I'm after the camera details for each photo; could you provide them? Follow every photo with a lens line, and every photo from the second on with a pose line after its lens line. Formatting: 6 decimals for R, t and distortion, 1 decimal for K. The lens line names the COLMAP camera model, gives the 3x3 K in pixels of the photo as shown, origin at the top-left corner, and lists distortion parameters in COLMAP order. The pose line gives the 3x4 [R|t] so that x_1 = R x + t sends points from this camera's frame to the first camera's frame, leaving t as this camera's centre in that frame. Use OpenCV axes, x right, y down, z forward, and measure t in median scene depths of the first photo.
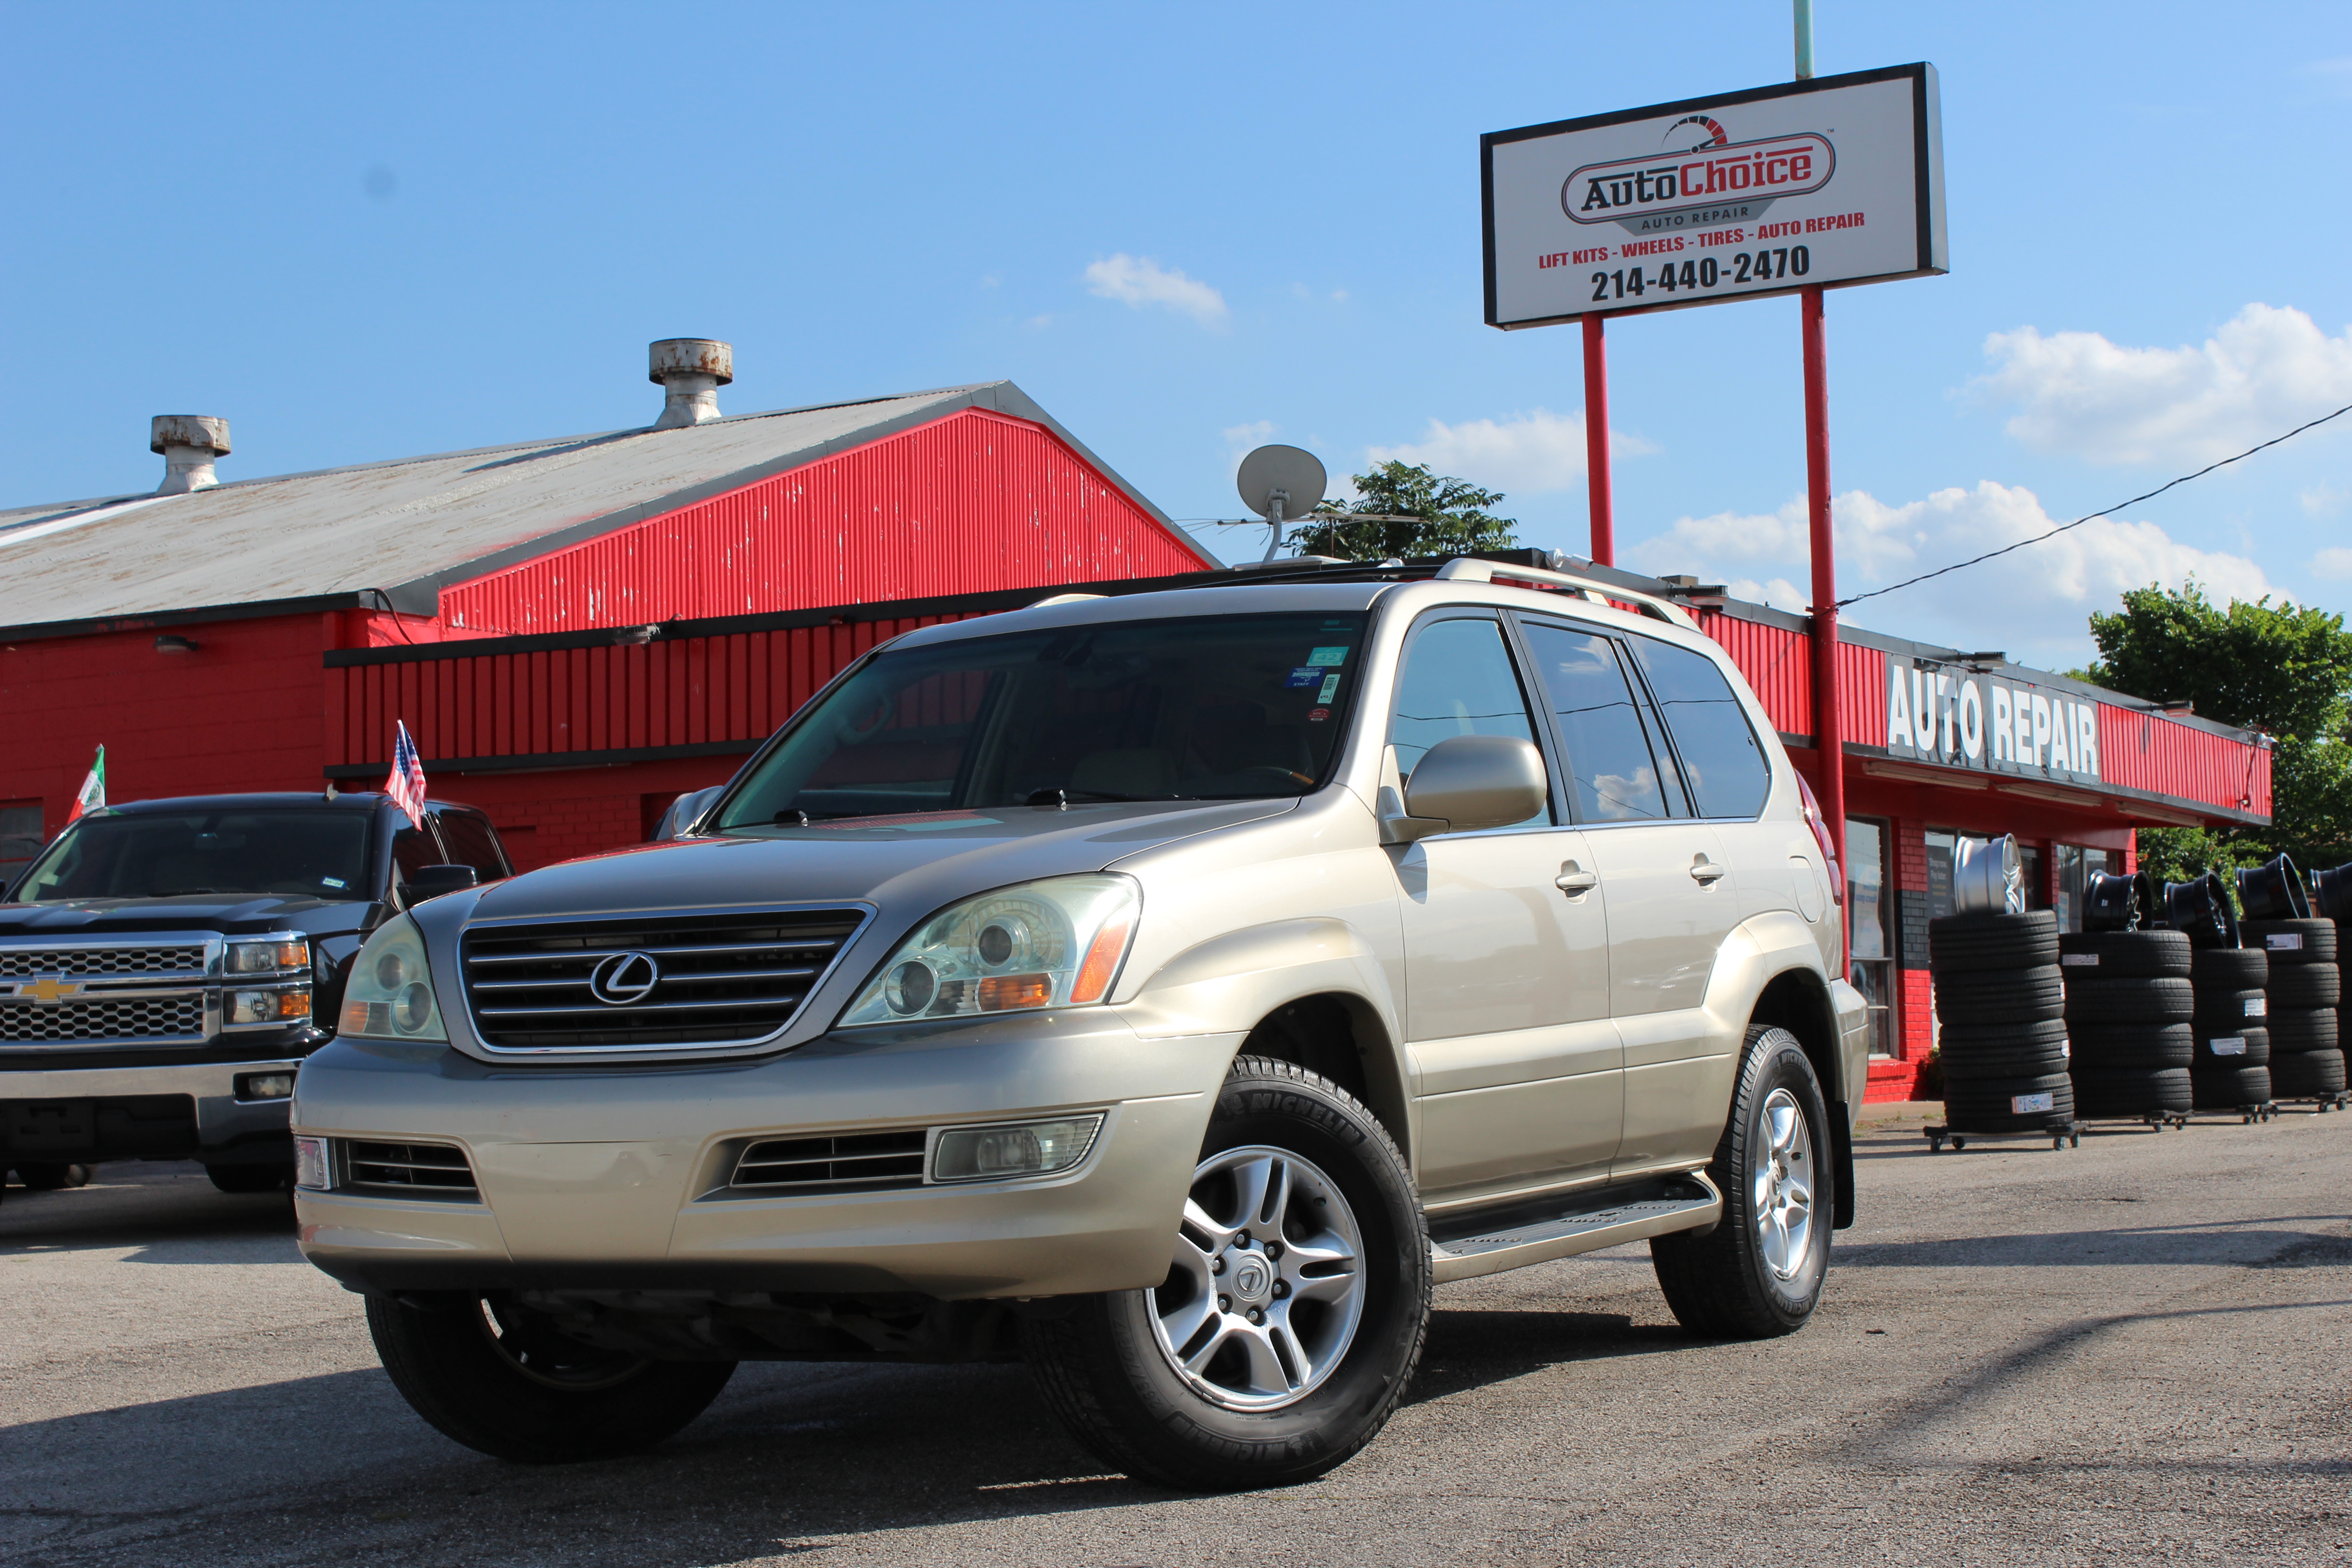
lens RADIAL K [[3655.9, 0, 1176.0], [0, 3655.9, 784.0], [0, 0, 1]] dist [-0.023335, 0.147505]
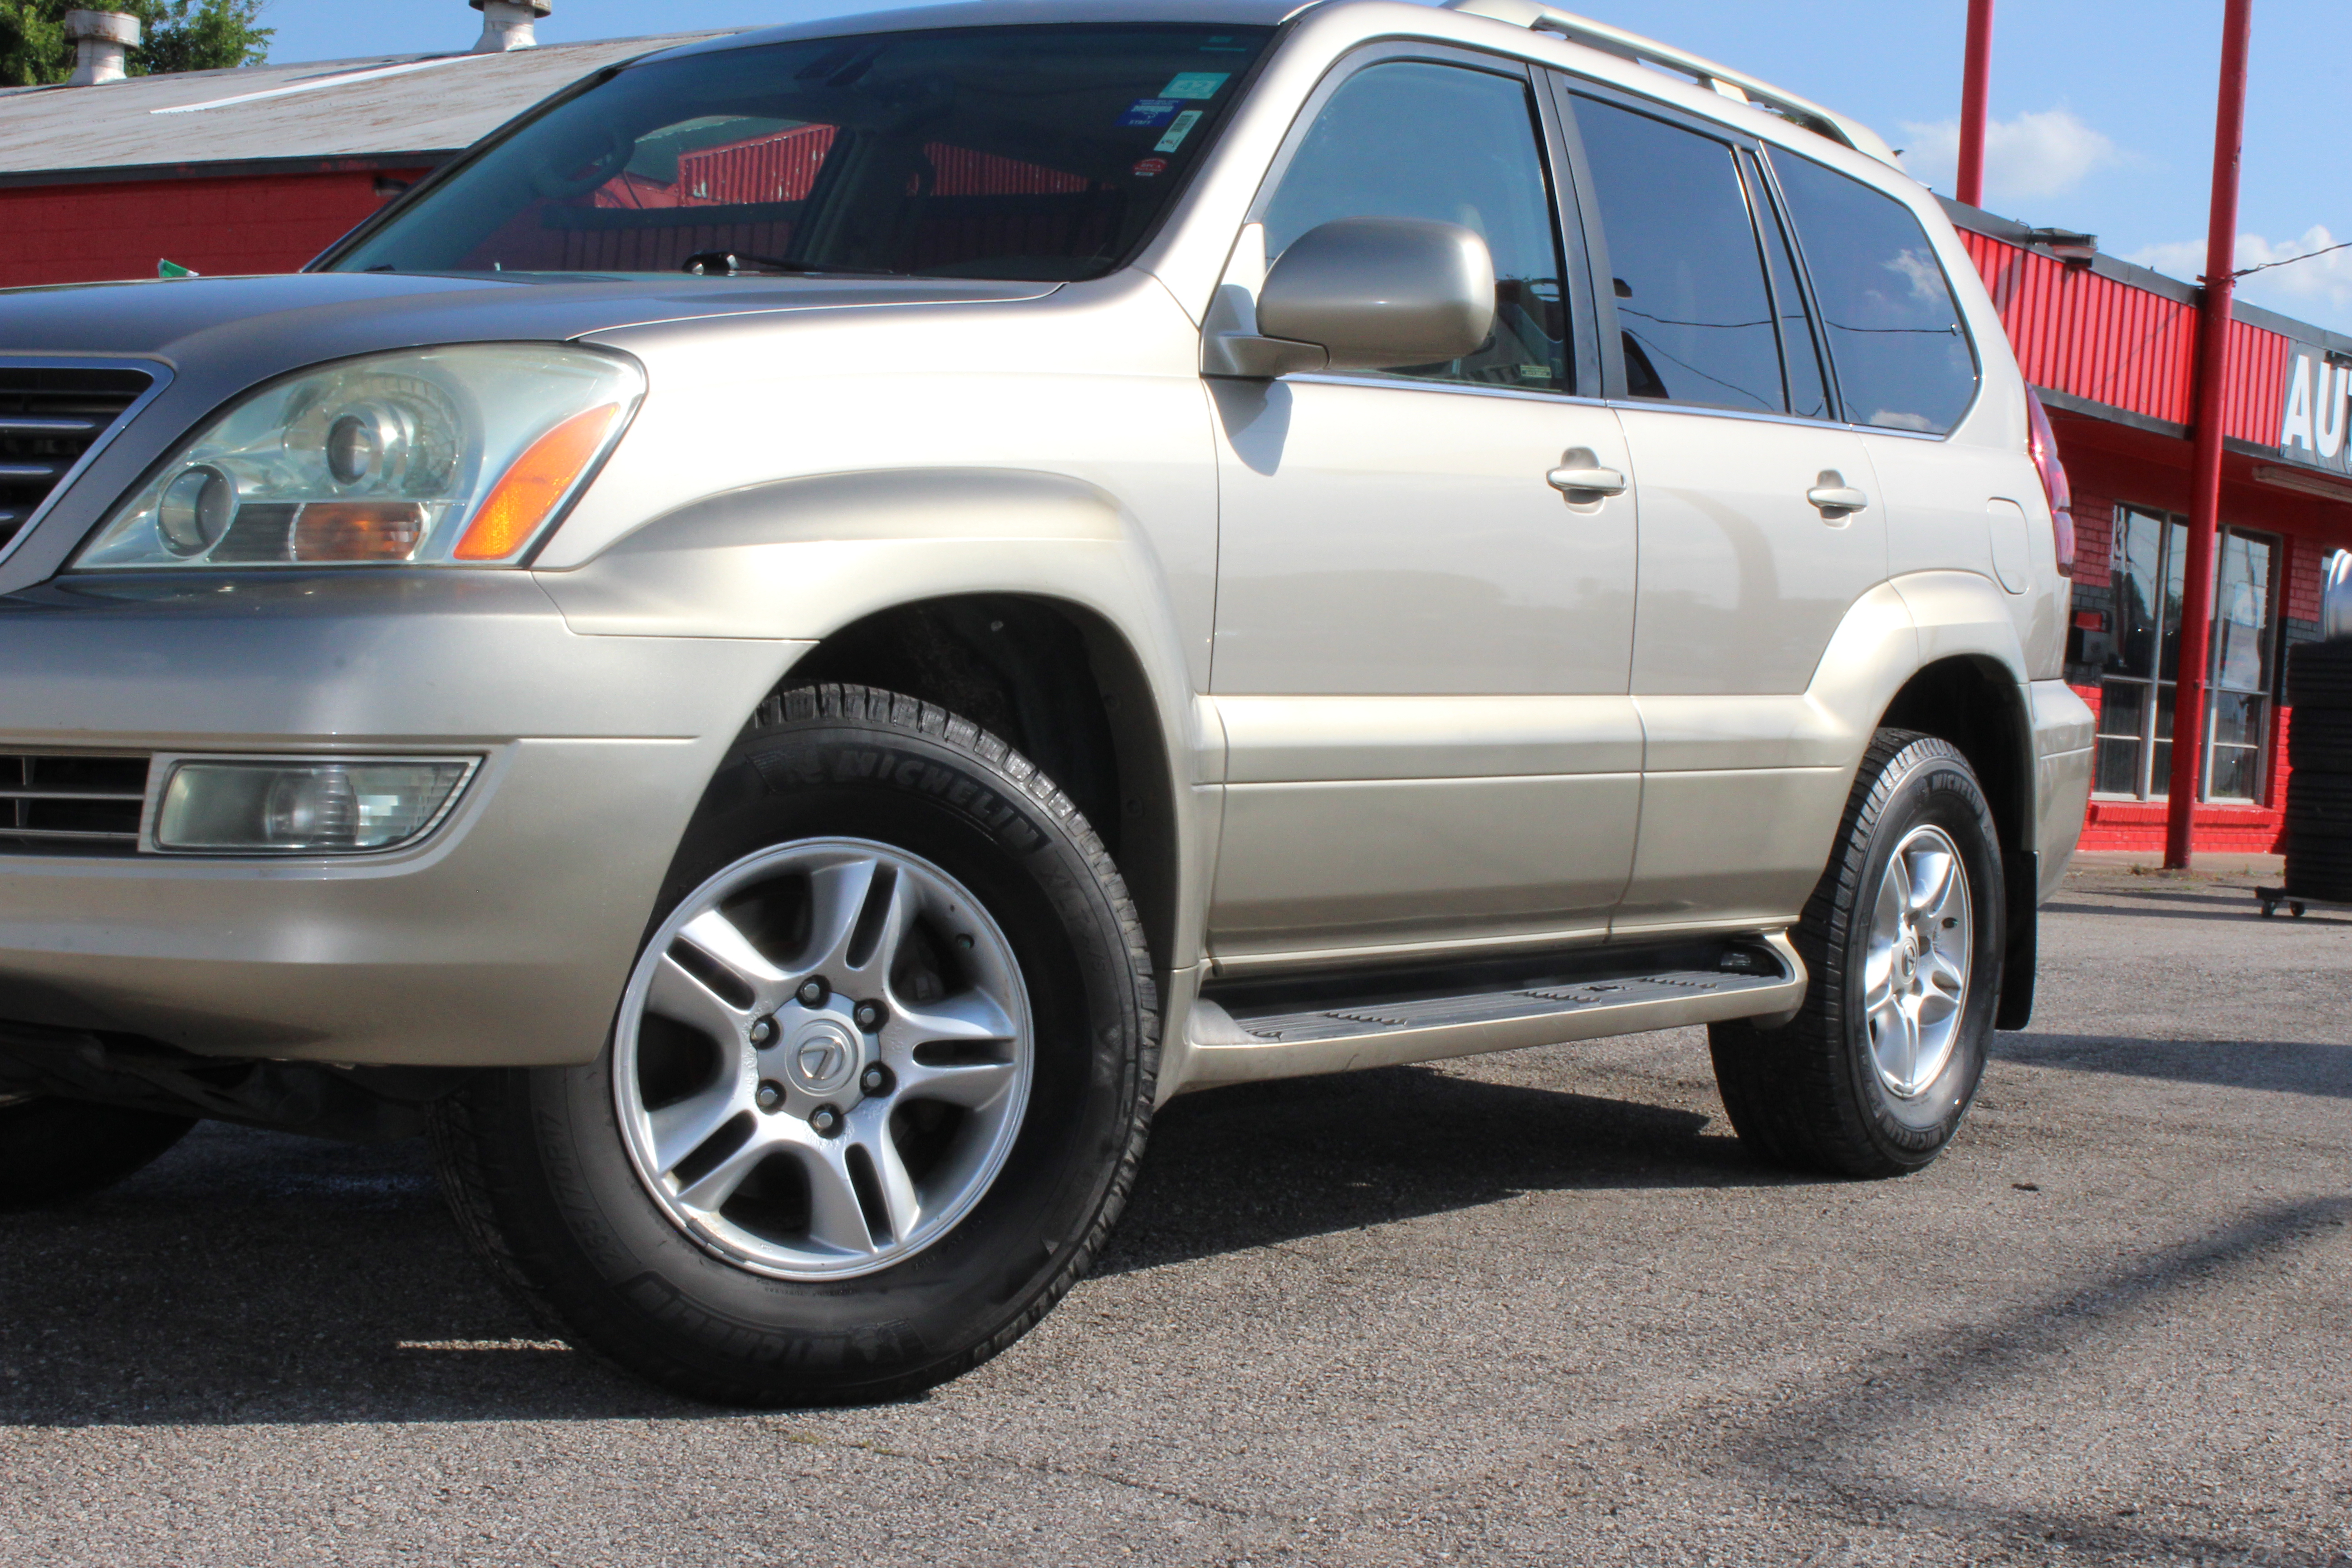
lens RADIAL K [[3561.9, 0, 1176.0], [0, 3561.9, 784.0], [0, 0, 1]] dist [-0.016873, 0.032371]
pose [[0.989165, 0.090779, -0.115376, 0.126597], [-0.079823, 0.992149, 0.096272, 0.027572], [0.123210, -0.086019, 0.988646, 0.394723]]
